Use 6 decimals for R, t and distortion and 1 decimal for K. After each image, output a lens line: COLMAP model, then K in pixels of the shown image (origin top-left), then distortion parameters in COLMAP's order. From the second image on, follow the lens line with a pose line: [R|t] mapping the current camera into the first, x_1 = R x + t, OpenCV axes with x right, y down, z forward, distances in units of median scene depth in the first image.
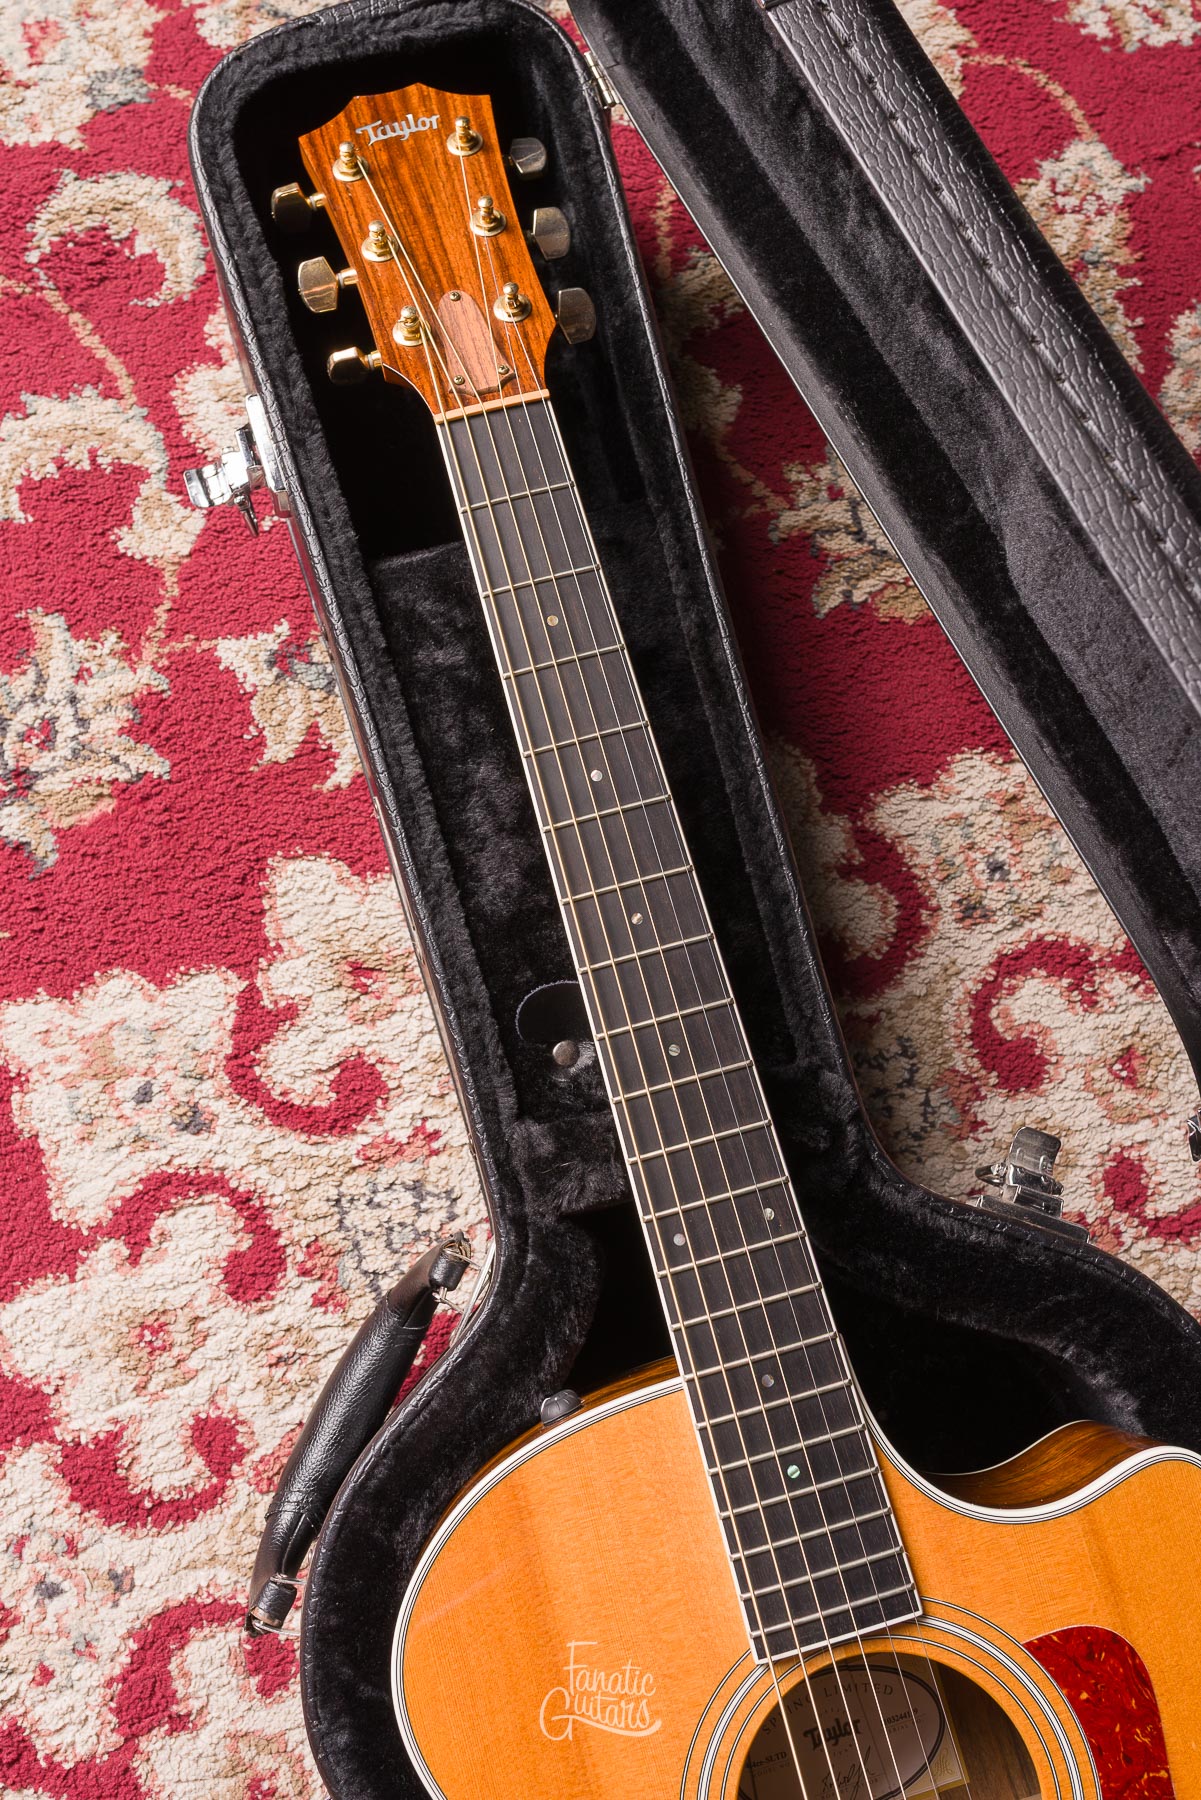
lens RADIAL K [[1867.9, 0, 599.1], [0, 1867.9, 833.9], [0, 0, 1]] dist [-0.000812, -0.003538]
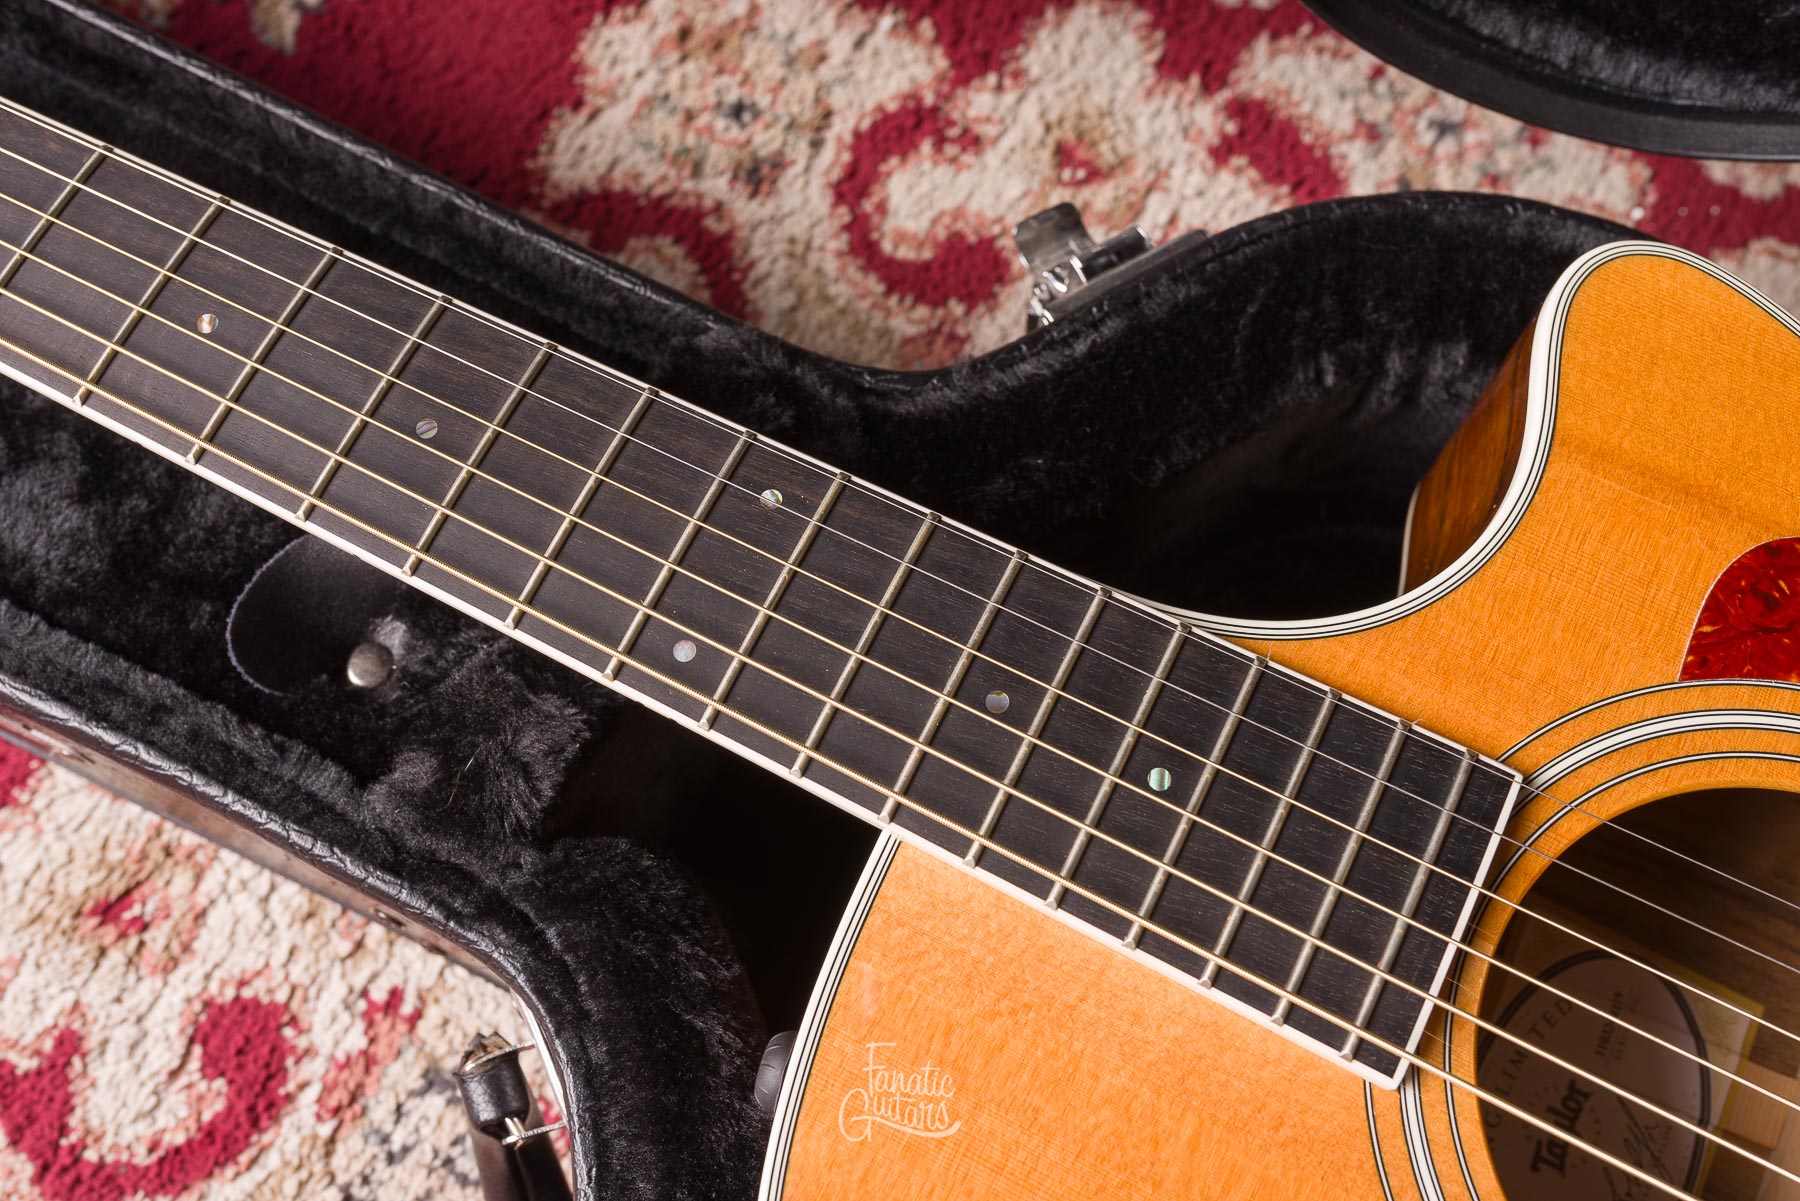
lens RADIAL K [[1788.7, 0, 901.4], [0, 1788.7, 601.6], [0, 0, 1]] dist [0.003218, -0.004803]
pose [[0.671972, -0.712769, 0.201032, -0.004305], [0.730550, 0.682501, -0.022107, 0.199718], [-0.121447, 0.161720, 0.979335, 0.392500]]
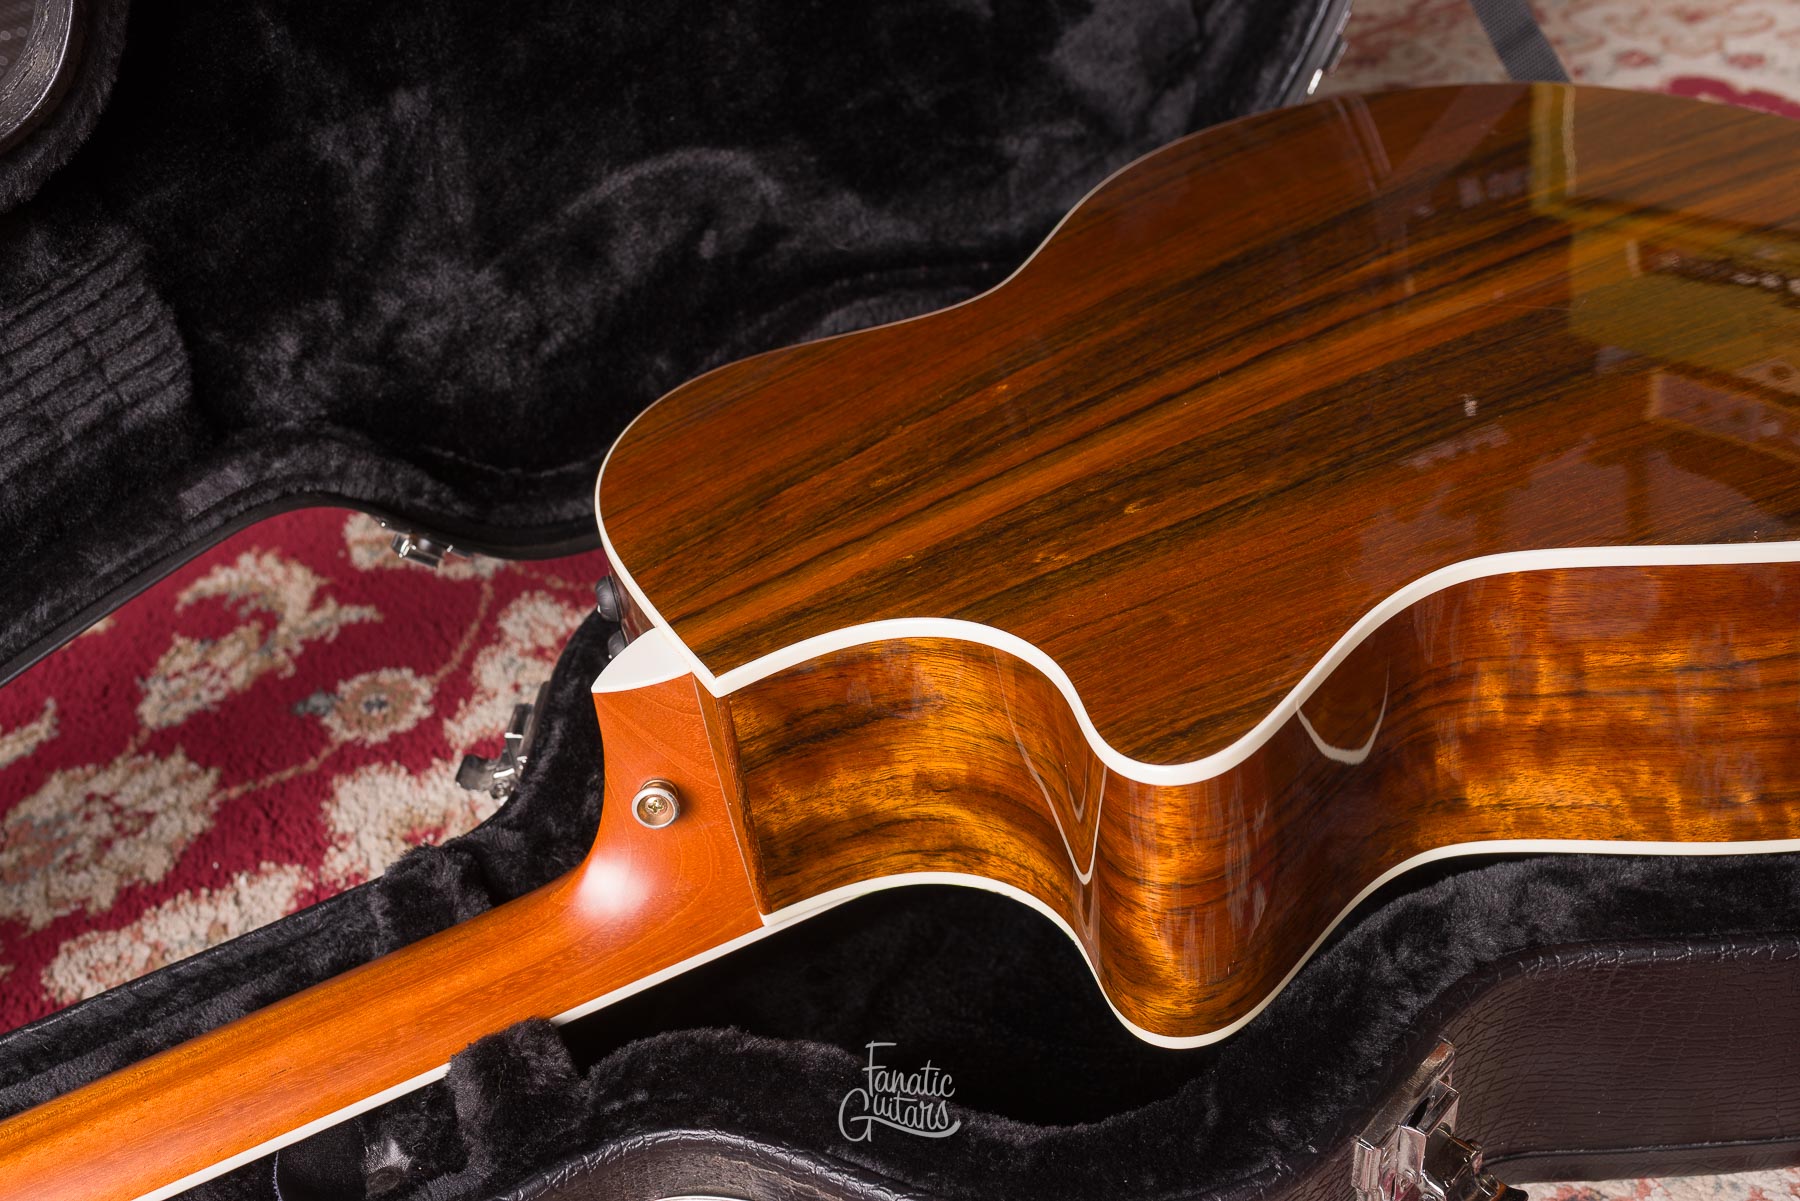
lens RADIAL K [[1755.0, 0, 902.0], [0, 1755.0, 603.2], [0, 0, 1]] dist [-0.004436, 0.008638]
pose [[-0.257277, -0.607181, 0.751758, -0.391075], [0.958647, -0.062414, 0.277671, 0.116568], [-0.121676, 0.792108, 0.598130, 0.324788]]
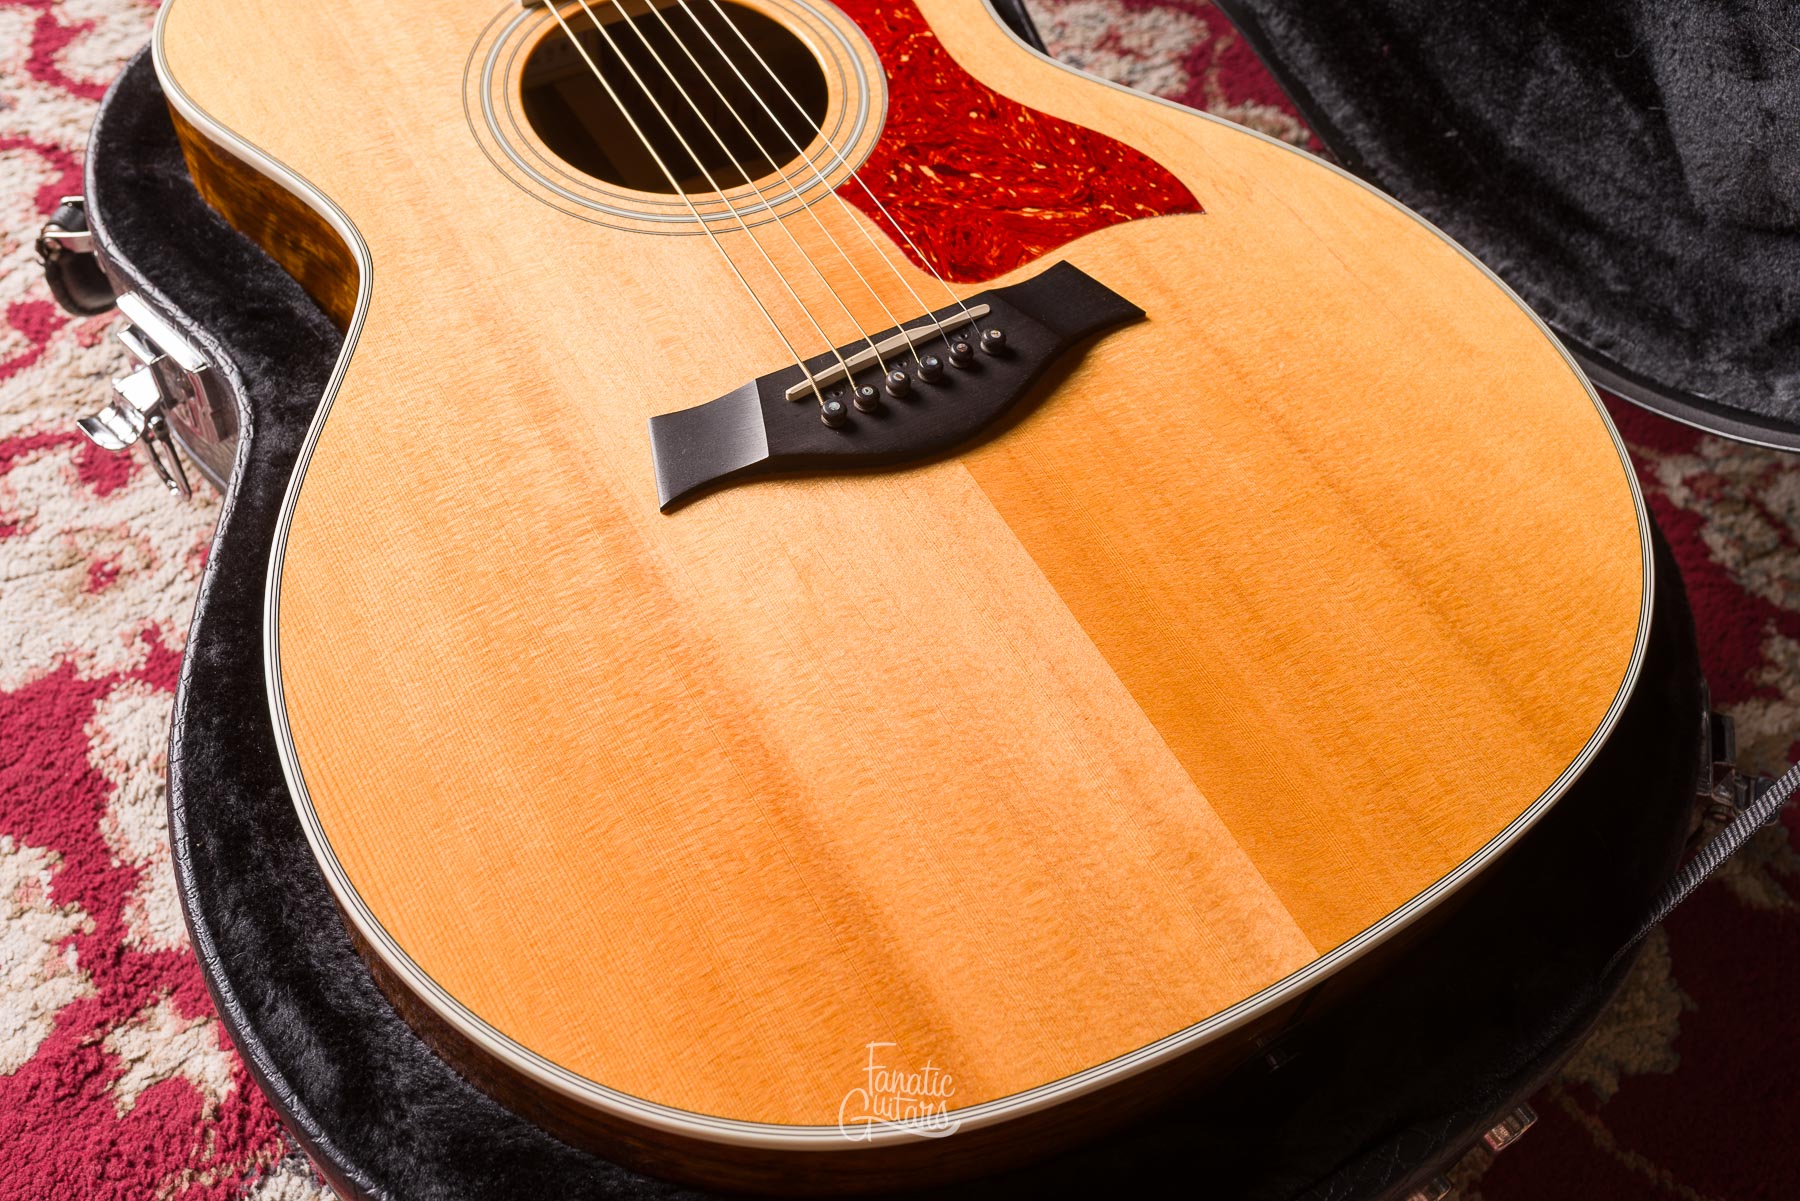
lens RADIAL K [[1751.9, 0, 902.5], [0, 1751.9, 608.2], [0, 0, 1]] dist [0.000696, 0.000147]
pose [[0.963696, -0.193130, 0.184364, 0.032078], [0.245464, 0.912536, -0.327149, 0.818143], [-0.105056, 0.360527, 0.926814, 0.148666]]
